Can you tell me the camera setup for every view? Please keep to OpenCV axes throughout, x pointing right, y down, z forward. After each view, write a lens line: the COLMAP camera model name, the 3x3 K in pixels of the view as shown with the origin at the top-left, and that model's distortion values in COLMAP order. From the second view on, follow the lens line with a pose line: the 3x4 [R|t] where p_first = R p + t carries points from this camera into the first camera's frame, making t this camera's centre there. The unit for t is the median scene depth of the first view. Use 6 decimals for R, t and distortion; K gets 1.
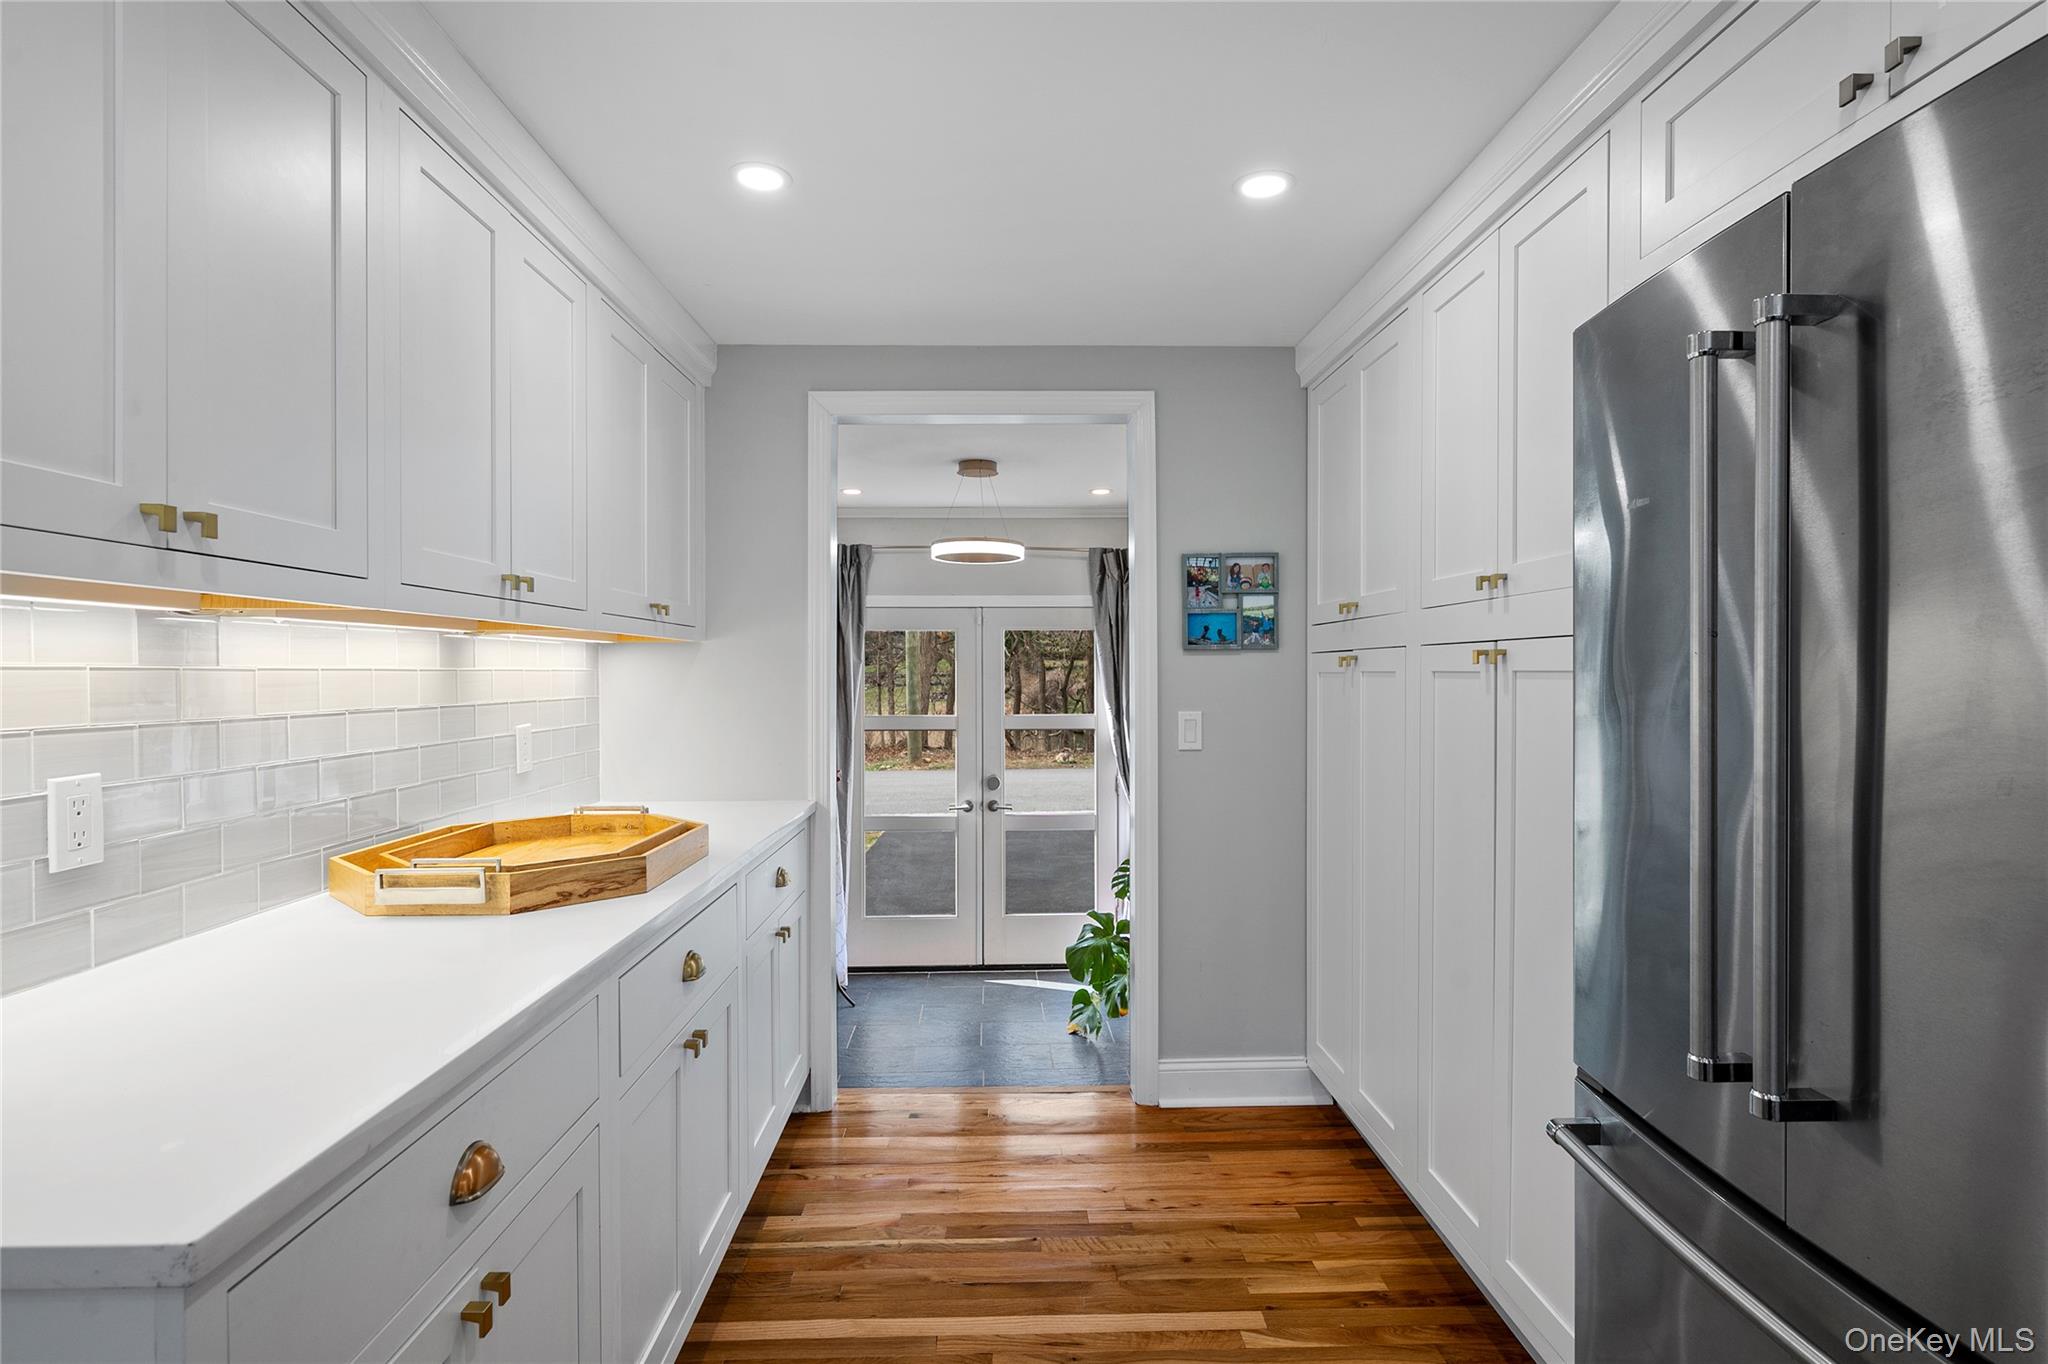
lens RADIAL K [[1058.7, 0, 1025.9], [0, 1058.7, 678.0], [0, 0, 1]] dist [-0.000545, -0.000005]
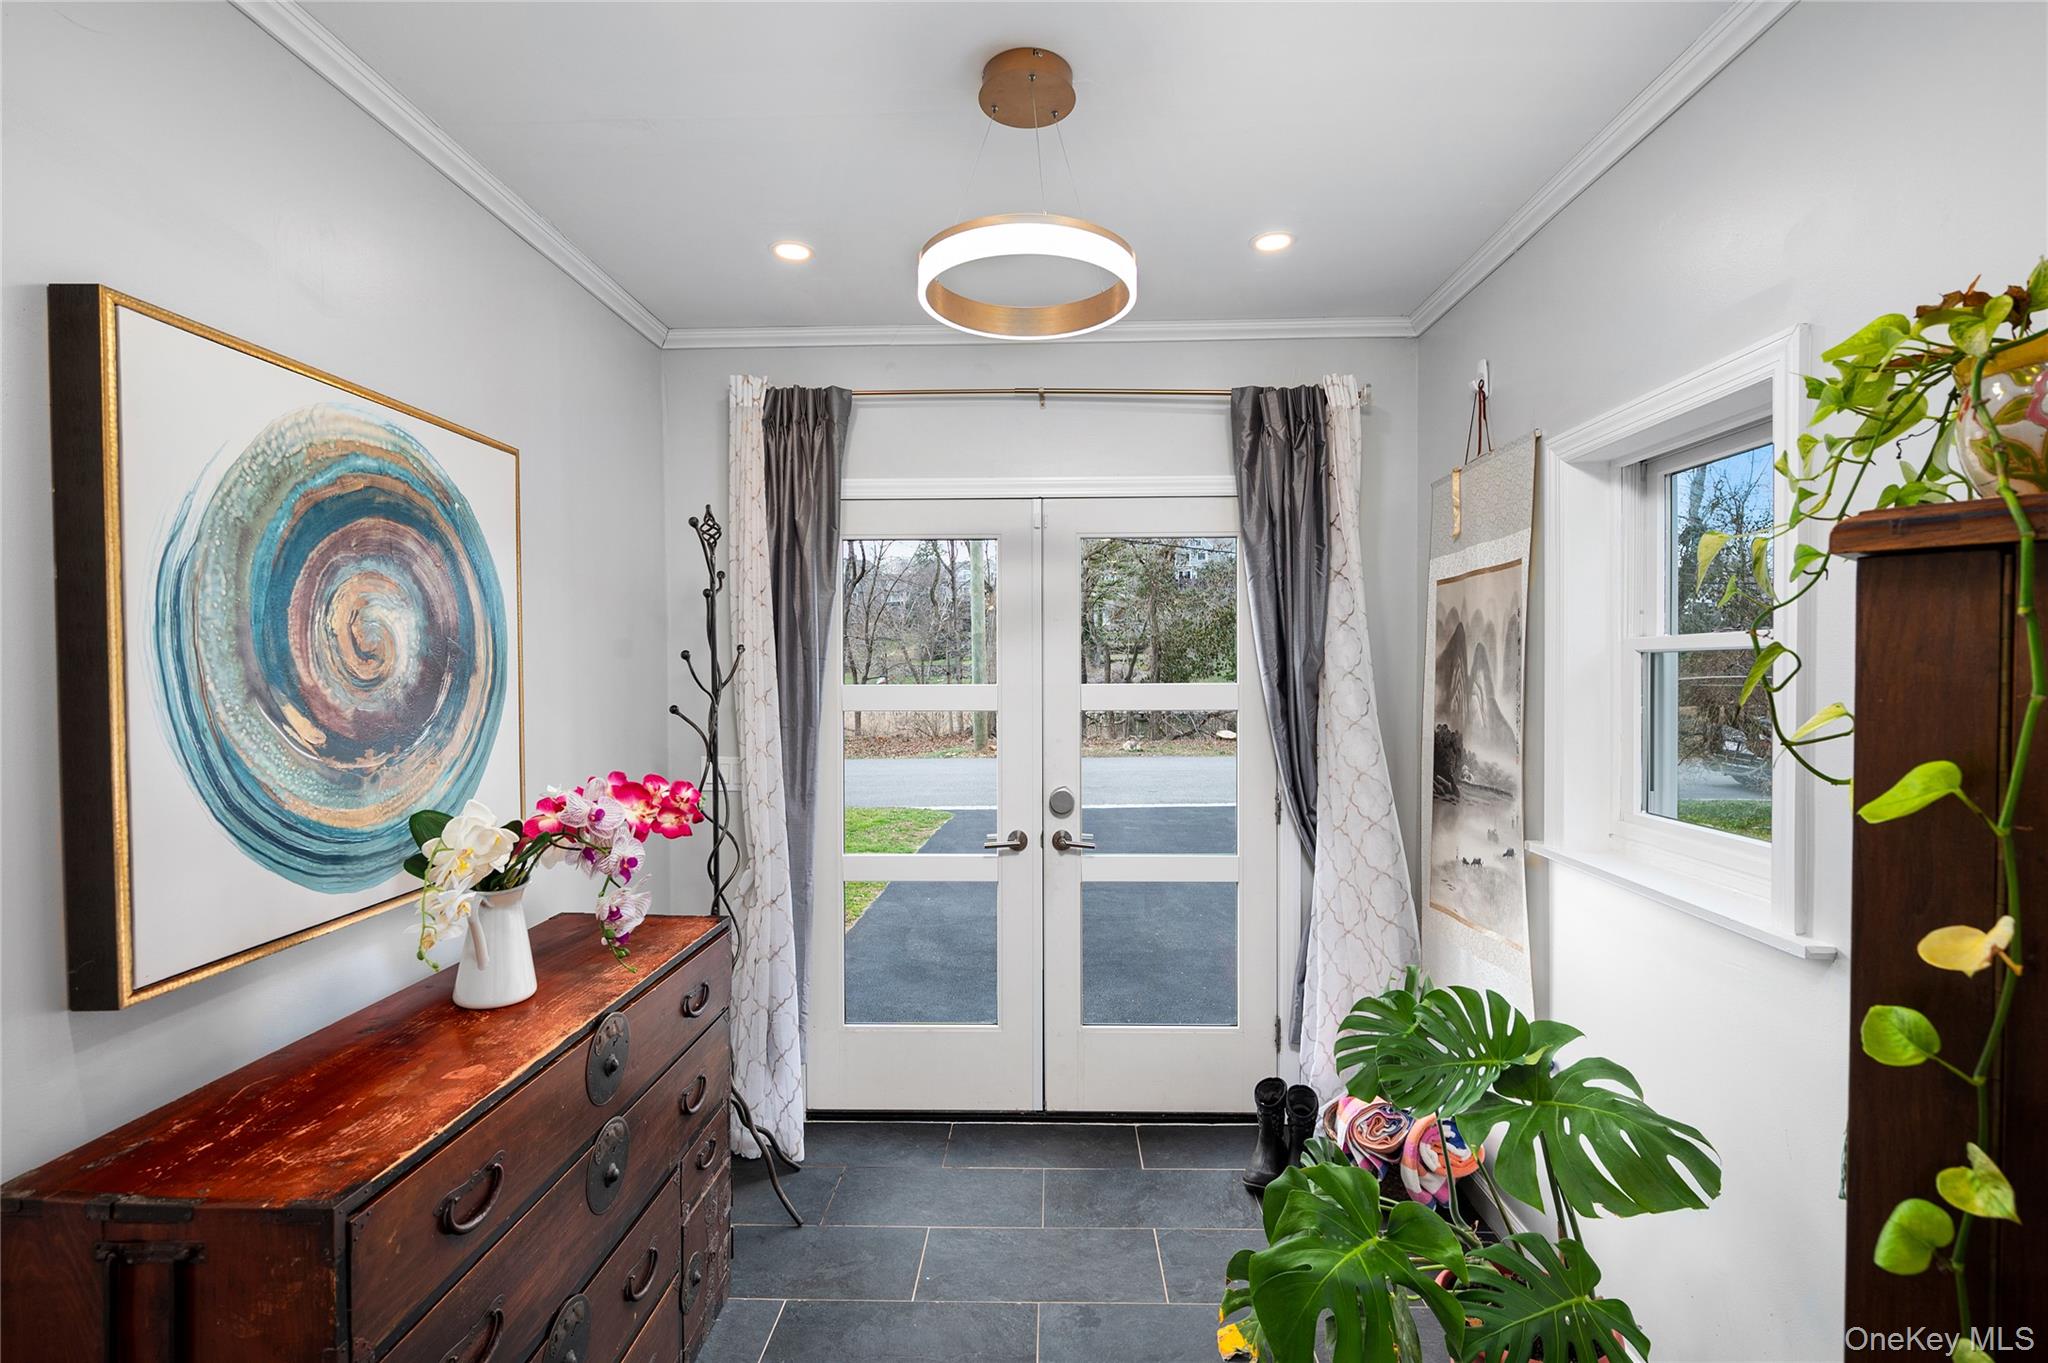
lens RADIAL K [[943.9, 0, 1023.3], [0, 943.9, 683.9], [0, 0, 1]] dist [-0.000496, -0.000007]
pose [[0.997574, 0.000993, -0.069610, -0.015819], [-0.000188, 0.999933, 0.011577, 0.028842], [0.069617, -0.011535, 0.997507, 0.478915]]
